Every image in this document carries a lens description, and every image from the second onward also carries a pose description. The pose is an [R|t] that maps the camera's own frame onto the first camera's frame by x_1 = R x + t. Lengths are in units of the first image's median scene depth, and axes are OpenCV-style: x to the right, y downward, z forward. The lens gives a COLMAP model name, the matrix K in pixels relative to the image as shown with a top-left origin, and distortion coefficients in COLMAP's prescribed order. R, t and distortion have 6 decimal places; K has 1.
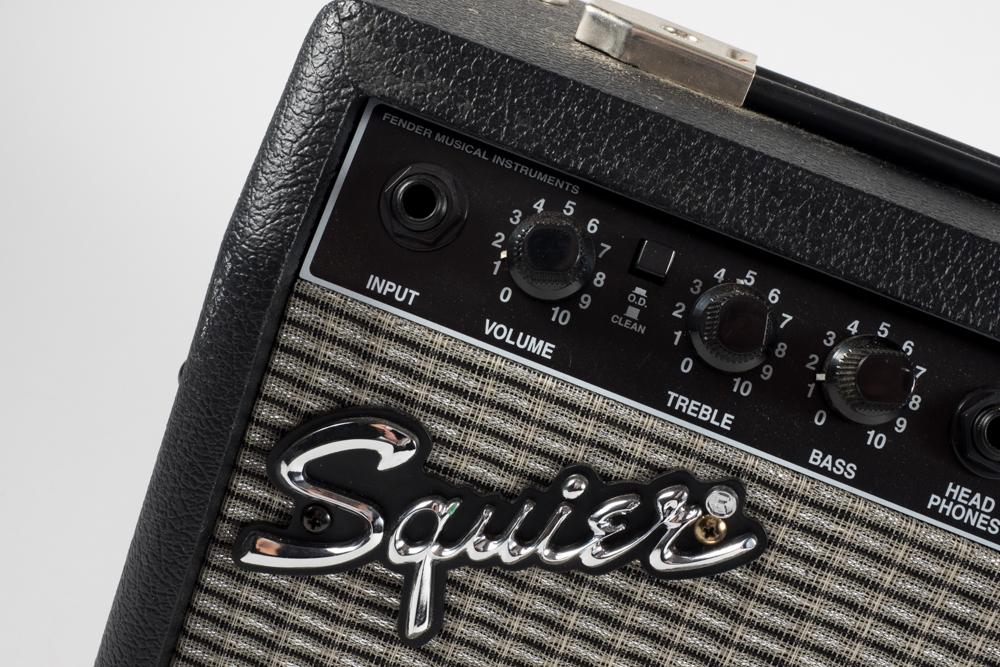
lens RADIAL K [[1673.6, 0, 495.9], [0, 1673.6, 335.0], [0, 0, 1]] dist [-0.024739, 0.000000]
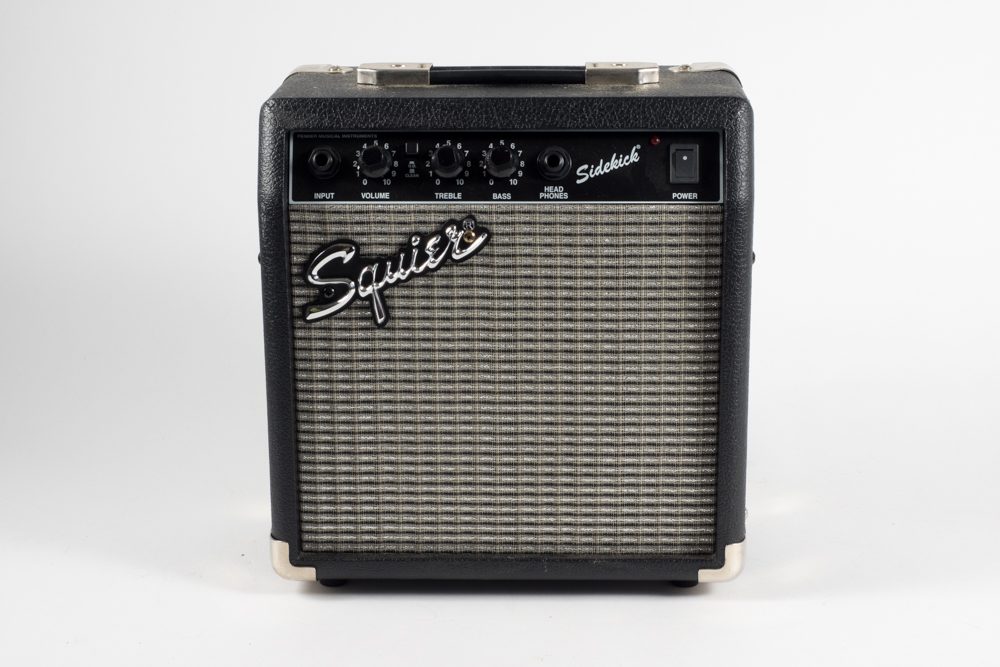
lens RADIAL K [[1812.4, 0, 504.1], [0, 1812.4, 332.4], [0, 0, 1]] dist [-0.030269, 0.000000]
pose [[0.931850, -0.360602, 0.040265, 0.009833], [0.361965, 0.931570, -0.034051, 0.373646], [-0.025231, 0.046305, 0.998609, -1.850992]]
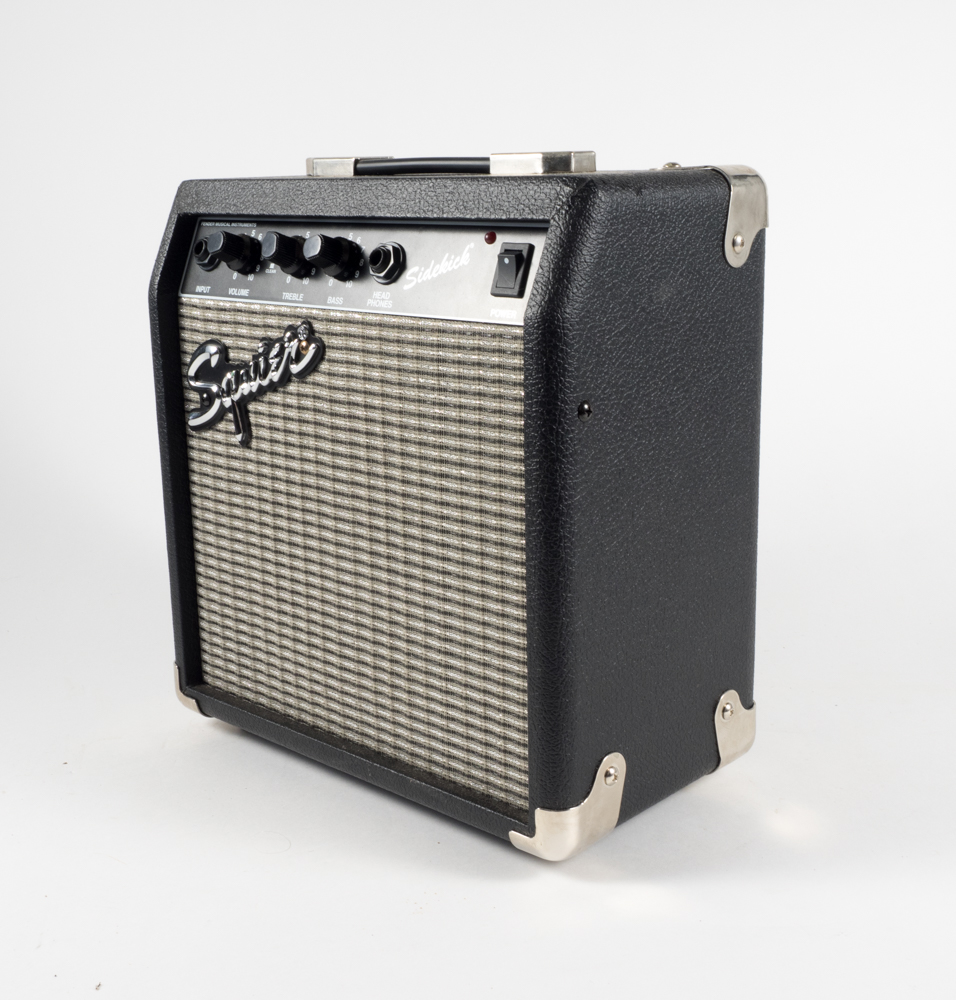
lens RADIAL K [[1426.0, 0, 477.1], [0, 1426.0, 496.4], [0, 0, 1]] dist [0.003003, 0.000000]
pose [[0.786073, -0.215632, -0.579303, 1.343400], [0.085515, 0.966106, -0.243572, 0.777767], [0.612189, 0.141926, 0.777870, -0.287536]]
